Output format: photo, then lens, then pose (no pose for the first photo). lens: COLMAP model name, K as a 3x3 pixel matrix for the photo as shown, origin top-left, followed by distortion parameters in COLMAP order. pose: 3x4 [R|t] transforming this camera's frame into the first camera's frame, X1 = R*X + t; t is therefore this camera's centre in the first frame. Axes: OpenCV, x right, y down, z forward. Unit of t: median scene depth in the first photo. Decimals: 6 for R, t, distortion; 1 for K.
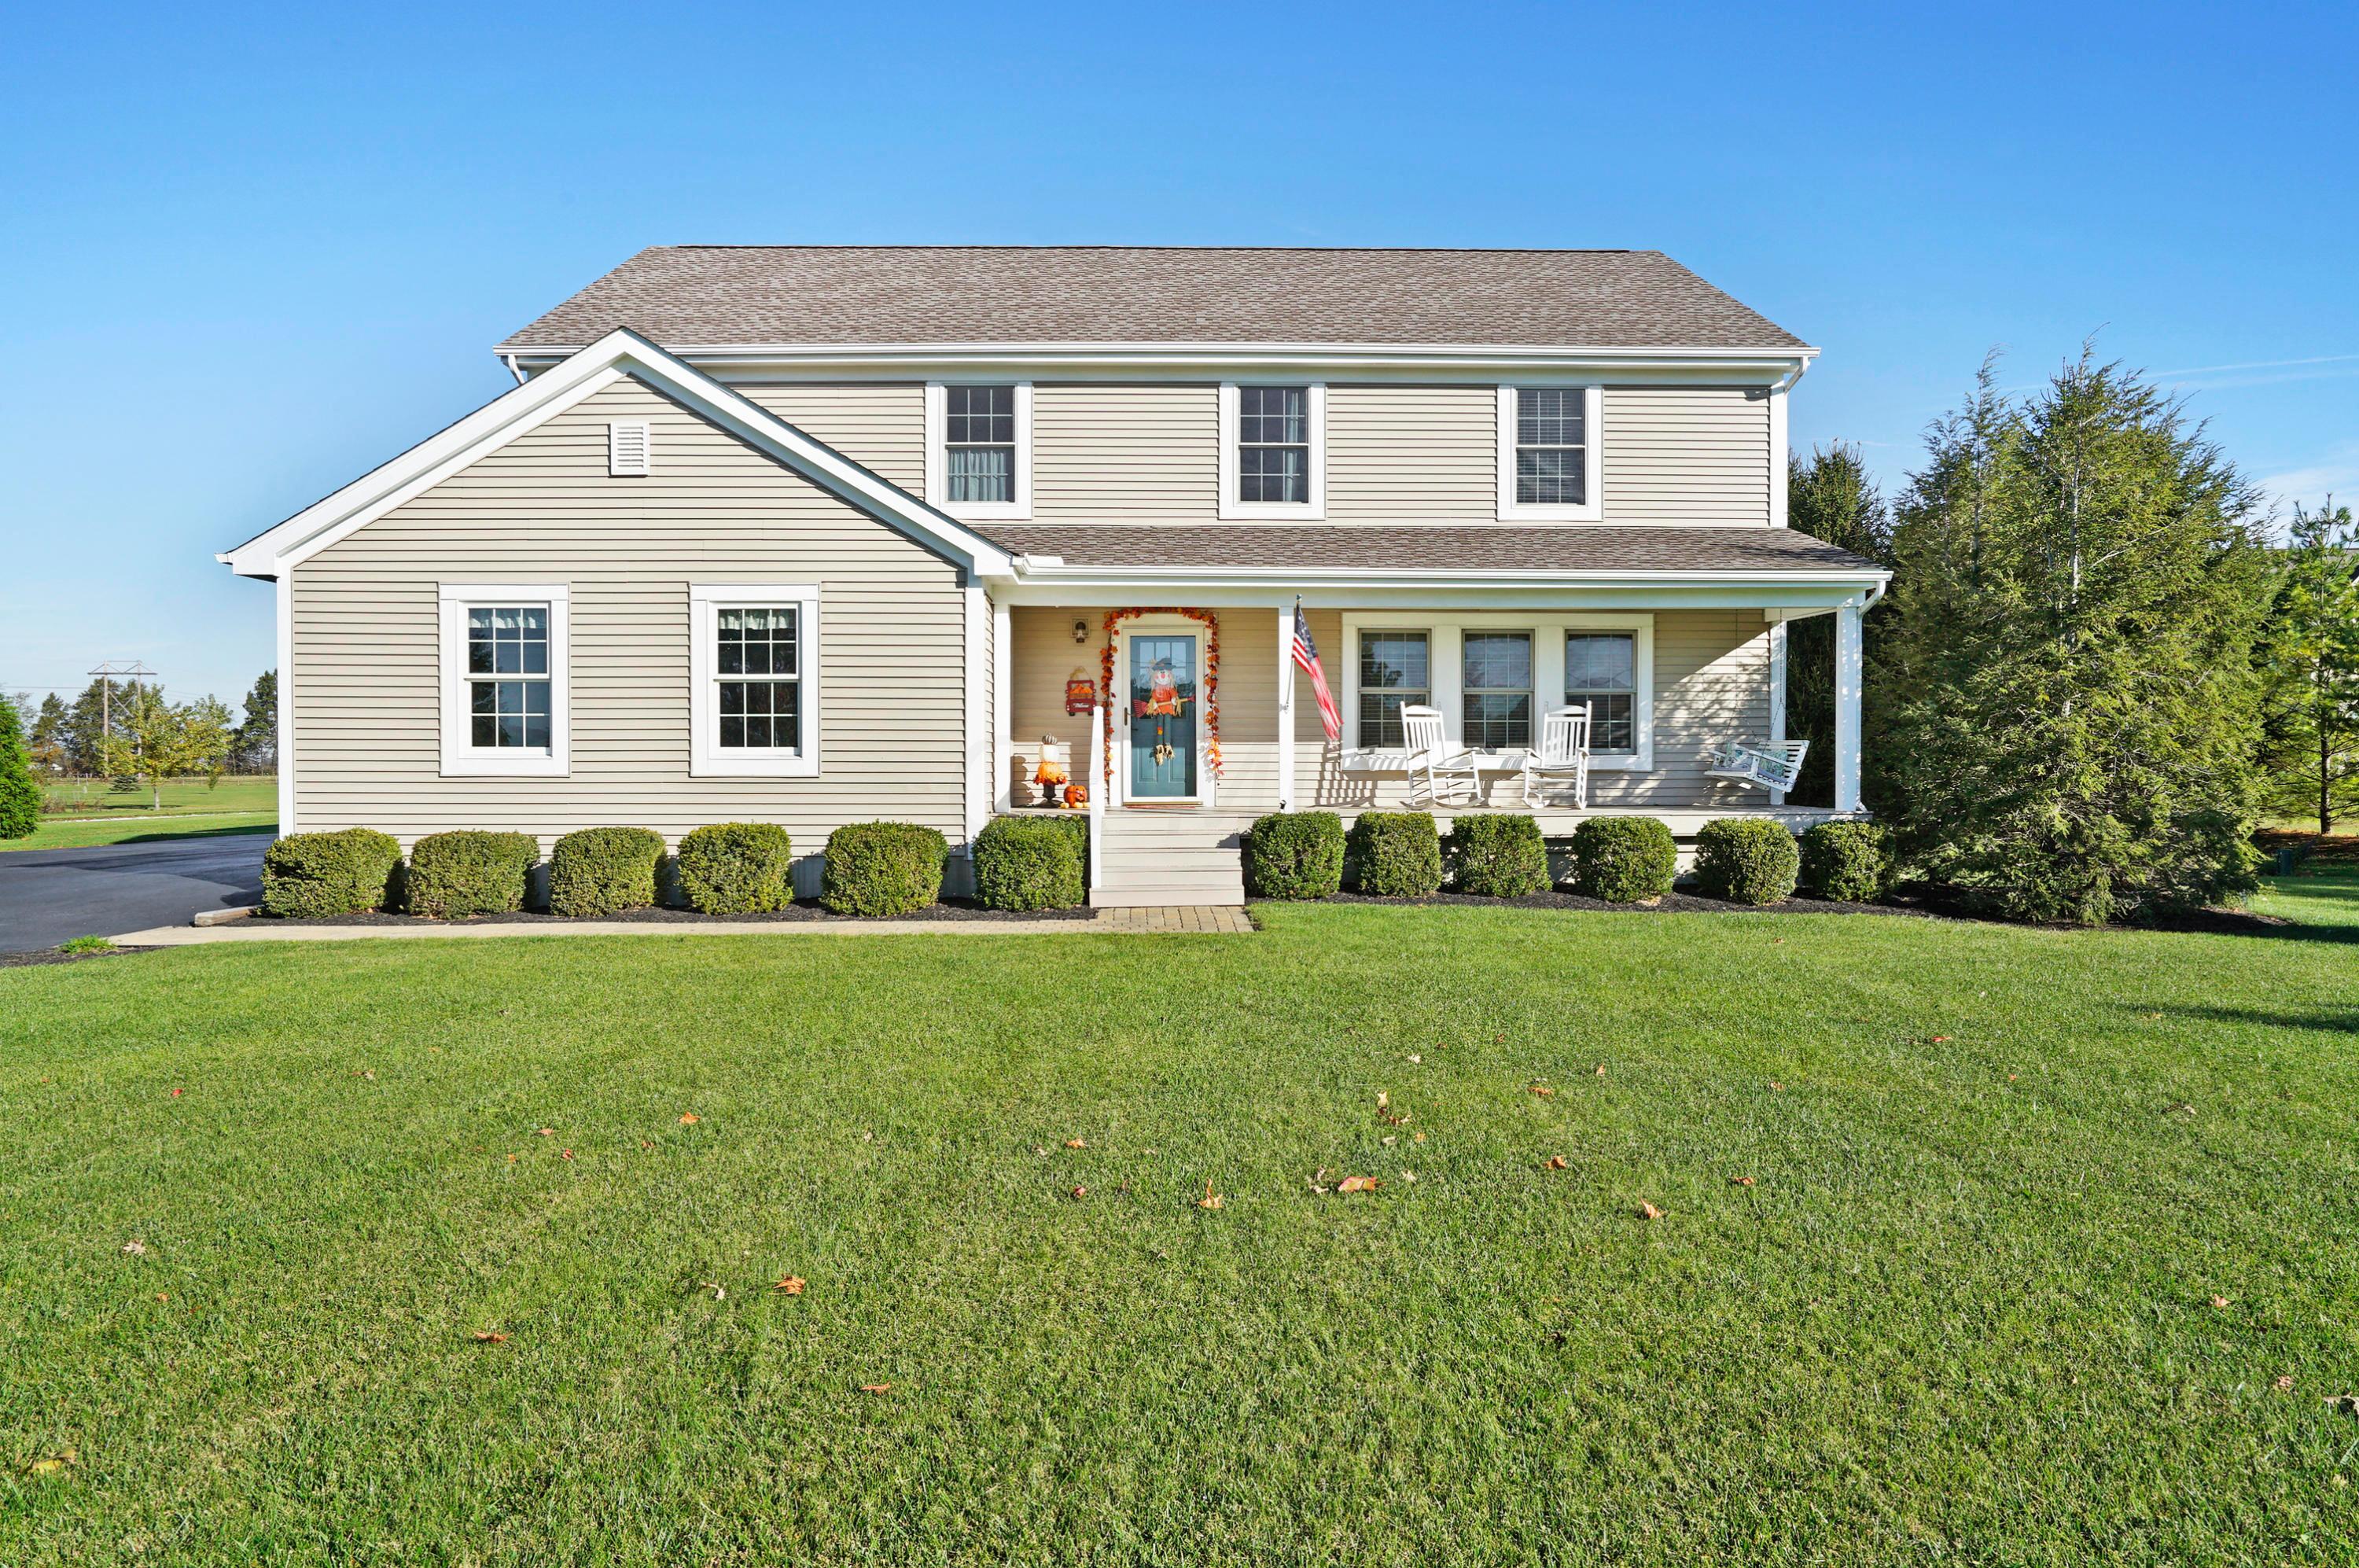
lens RADIAL K [[1456.2, 0, 1179.5], [0, 1456.2, 784.0], [0, 0, 1]] dist [0.003747, 0.000884]
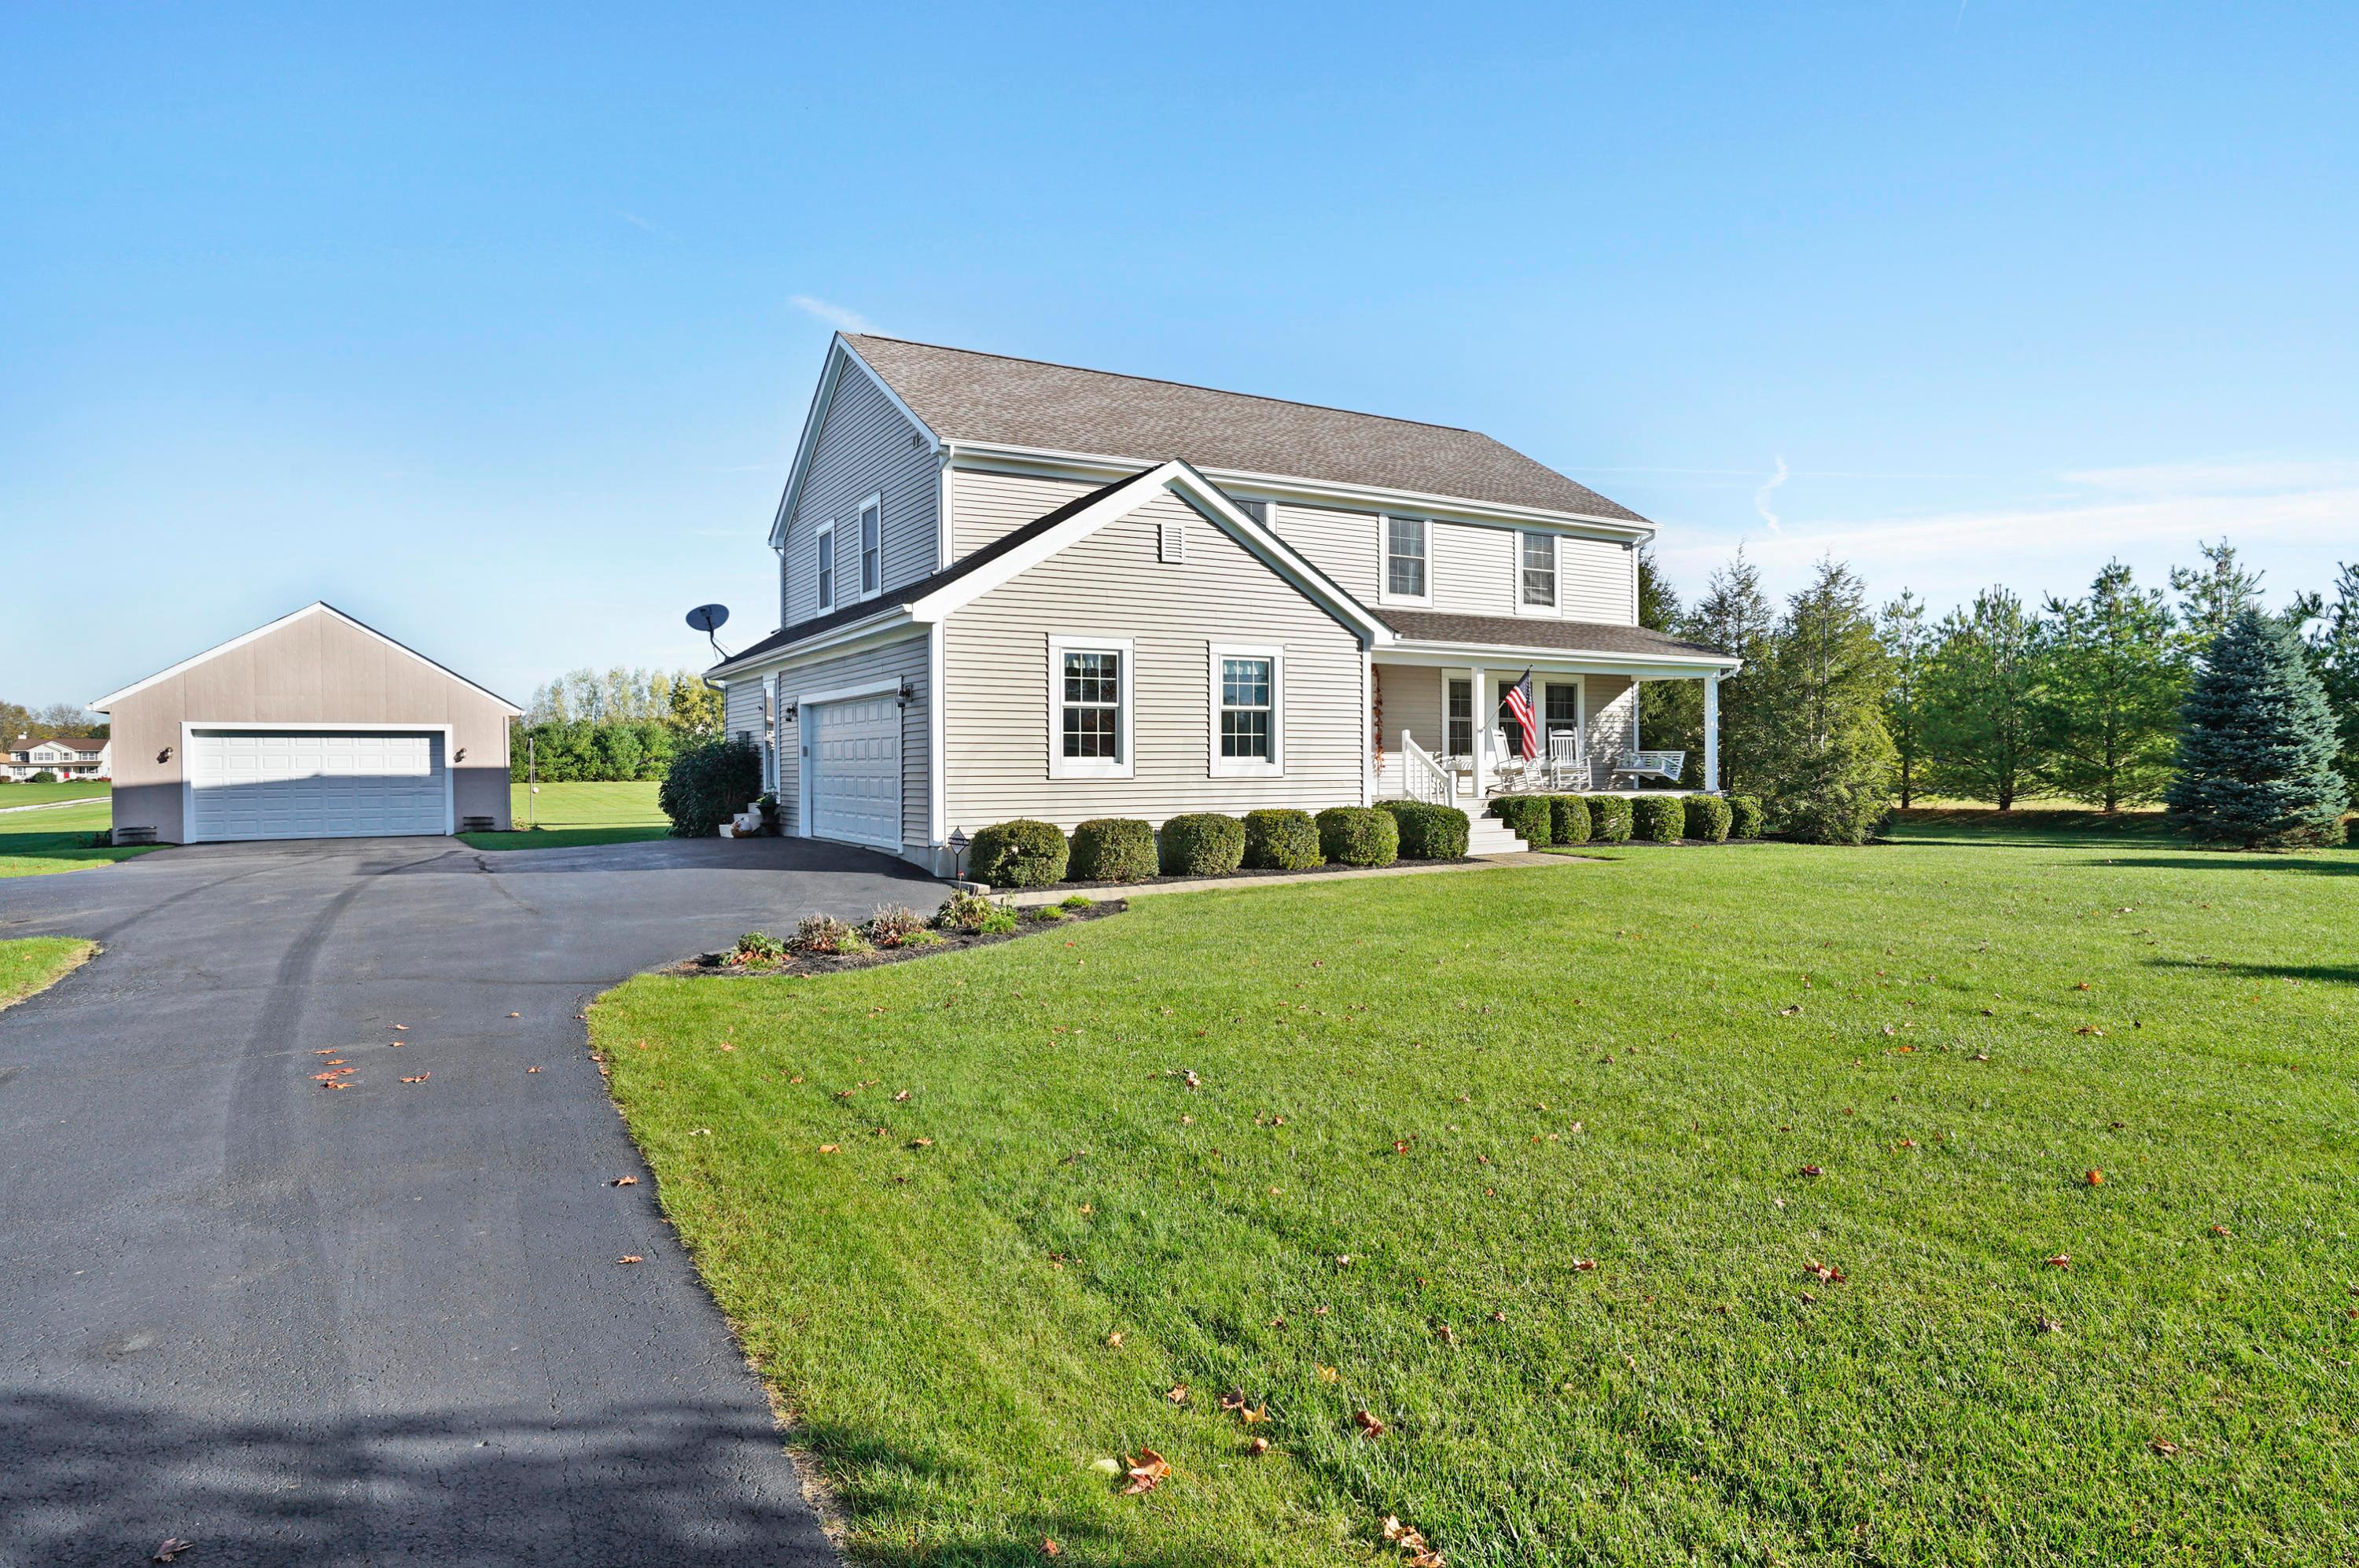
lens RADIAL K [[1348.3, 0, 1179.5], [0, 1348.3, 784.0], [0, 0, 1]] dist [0.024407, 0.000183]
pose [[0.862373, -0.014558, 0.506064, -0.864077], [0.017511, 0.999846, -0.001077, 0.001539], [-0.505970, 0.009790, 0.862496, -0.098694]]
